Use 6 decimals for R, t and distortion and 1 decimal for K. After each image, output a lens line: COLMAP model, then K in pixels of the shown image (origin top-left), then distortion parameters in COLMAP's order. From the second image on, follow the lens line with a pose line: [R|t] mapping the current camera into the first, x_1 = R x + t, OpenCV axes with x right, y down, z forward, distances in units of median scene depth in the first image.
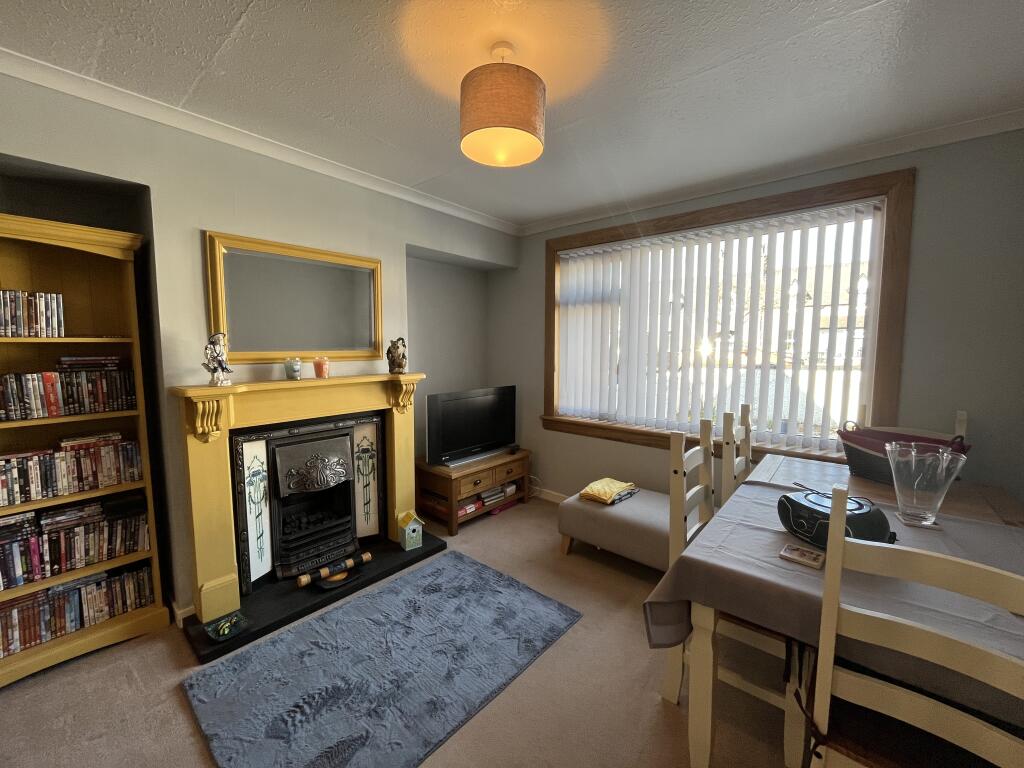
lens RADIAL K [[414.5, 0, 511.1], [0, 414.5, 382.5], [0, 0, 1]] dist [-0.002491, -0.000322]
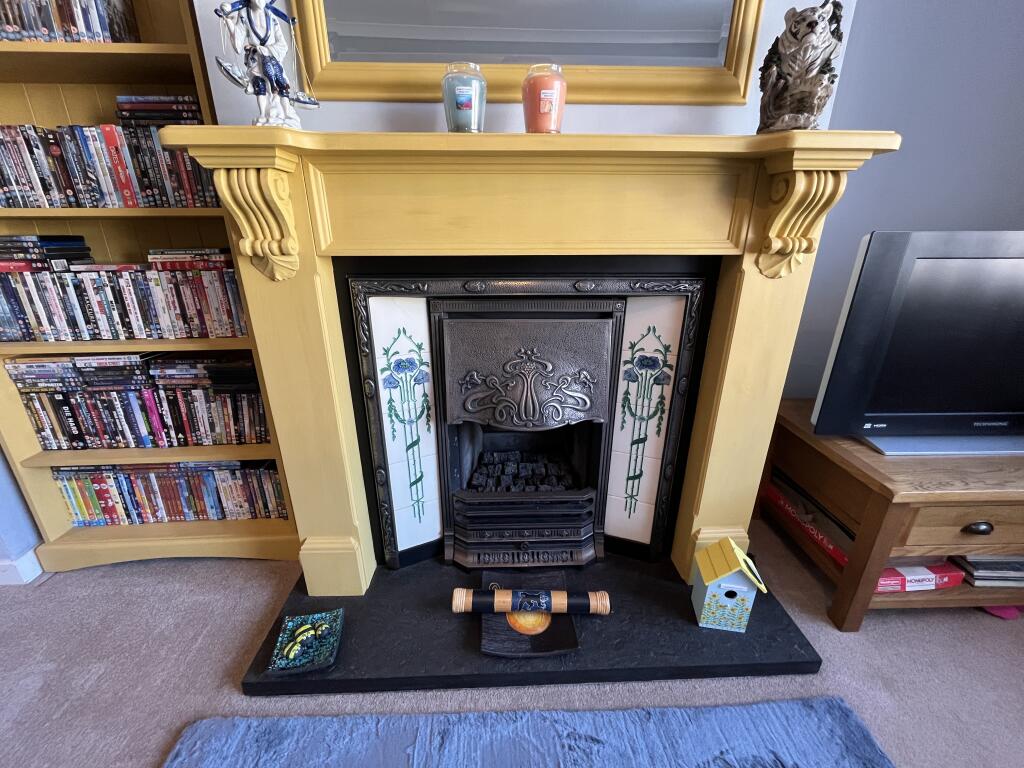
lens RADIAL K [[414.5, 0, 511.1], [0, 414.5, 382.5], [0, 0, 1]] dist [-0.002491, -0.000322]
pose [[0.682426, 0.249057, -0.687215, -0.184557], [-0.065880, 0.957292, 0.281517, 0.090285], [0.727980, -0.146841, 0.669689, 0.726171]]
